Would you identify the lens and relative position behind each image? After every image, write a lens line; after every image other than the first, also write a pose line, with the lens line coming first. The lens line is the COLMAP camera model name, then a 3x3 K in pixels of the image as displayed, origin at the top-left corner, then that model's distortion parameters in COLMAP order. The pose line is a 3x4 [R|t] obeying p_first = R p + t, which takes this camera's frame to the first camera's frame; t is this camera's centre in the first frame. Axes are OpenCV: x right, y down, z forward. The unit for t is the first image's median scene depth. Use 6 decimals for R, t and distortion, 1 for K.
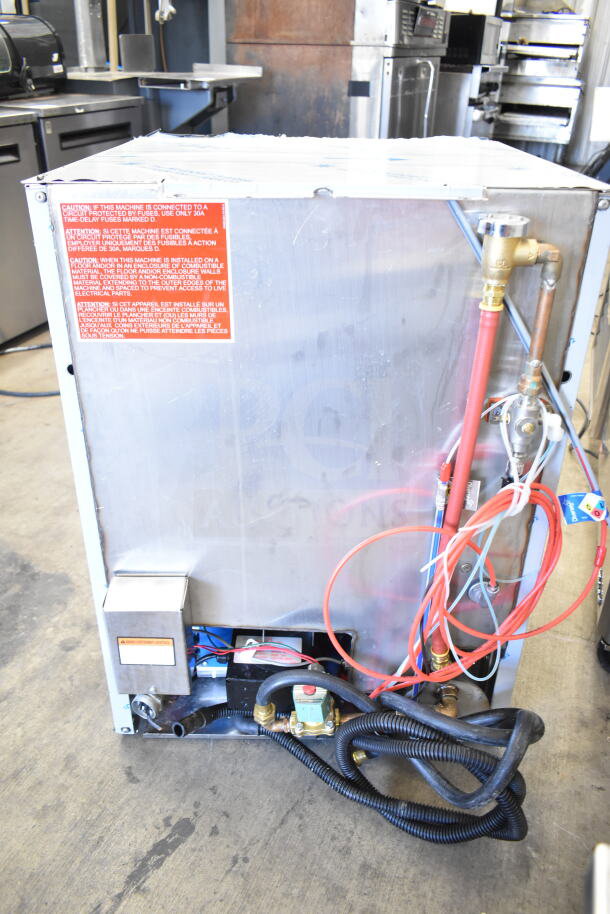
lens RADIAL K [[716.5, 0, 303.0], [0, 716.5, 461.6], [0, 0, 1]] dist [0.003302, -0.009842]
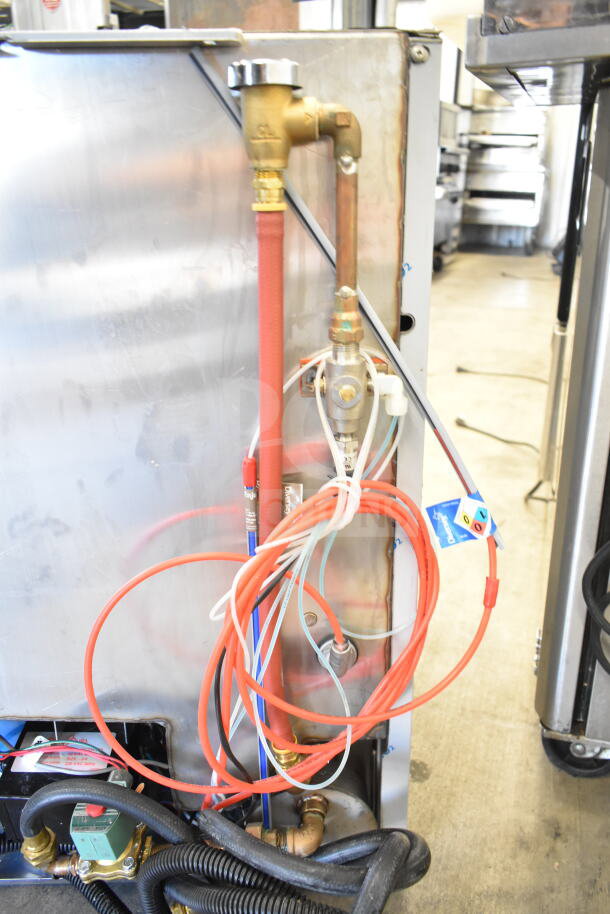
lens RADIAL K [[716.5, 0, 306.3], [0, 716.5, 452.9], [0, 0, 1]] dist [0.003302, -0.009842]
pose [[0.999521, -0.030432, 0.005695, 0.187956], [0.030929, 0.989723, -0.139614, 0.071458], [-0.001387, 0.139723, 0.990190, 0.237399]]
